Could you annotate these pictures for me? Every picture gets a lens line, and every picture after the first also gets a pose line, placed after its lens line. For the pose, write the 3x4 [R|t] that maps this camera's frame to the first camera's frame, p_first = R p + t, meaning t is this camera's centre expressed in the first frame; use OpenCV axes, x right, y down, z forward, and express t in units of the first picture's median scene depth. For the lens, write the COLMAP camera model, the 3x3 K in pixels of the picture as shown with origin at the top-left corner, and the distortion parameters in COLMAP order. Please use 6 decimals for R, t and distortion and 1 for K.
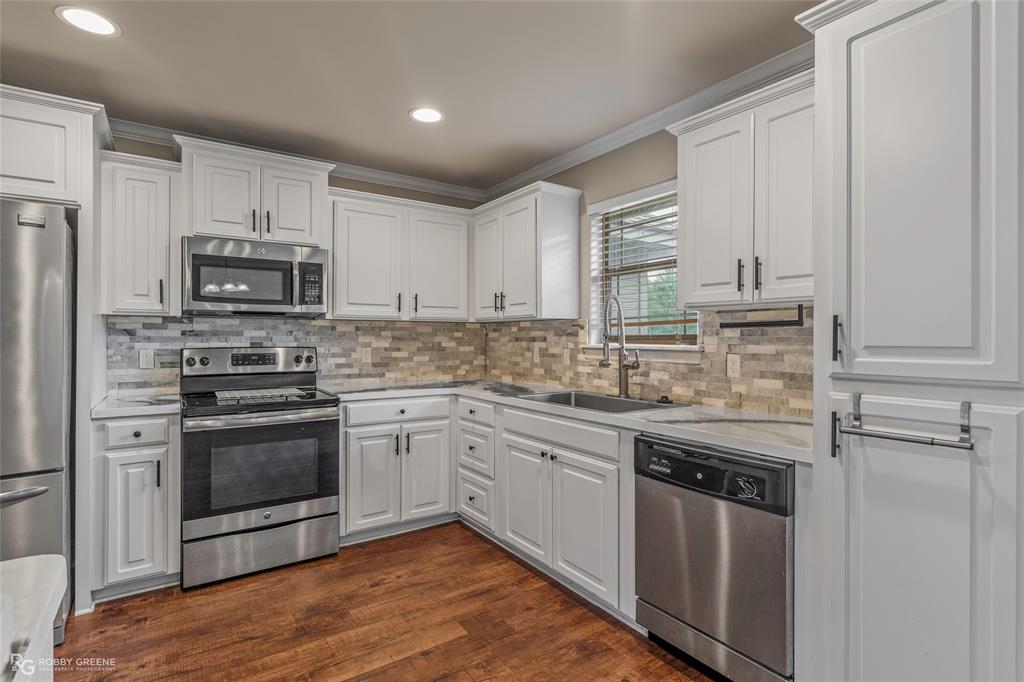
lens RADIAL K [[504.5, 0, 518.3], [0, 504.5, 336.1], [0, 0, 1]] dist [0.001002, 0.000273]
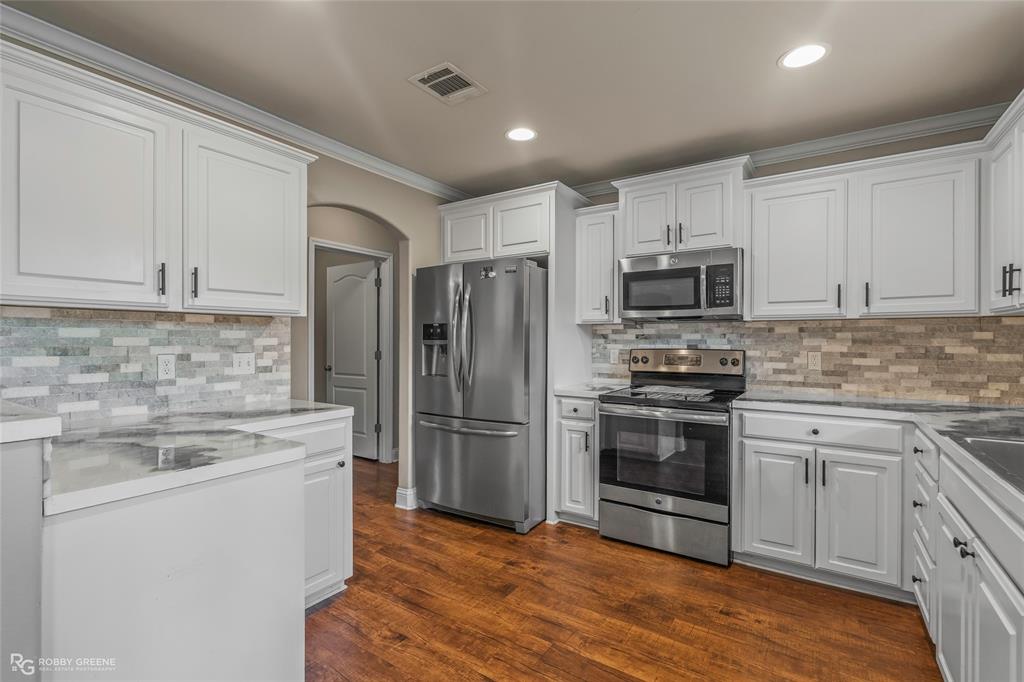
lens RADIAL K [[479.2, 0, 512.0], [0, 479.2, 341.0], [0, 0, 1]] dist [-0.001652, 0.000061]
pose [[0.364304, 0.000783, -0.931280, 0.317693], [0.002894, 0.999994, 0.001973, 0.001356], [0.931276, -0.003414, 0.364299, 0.279573]]
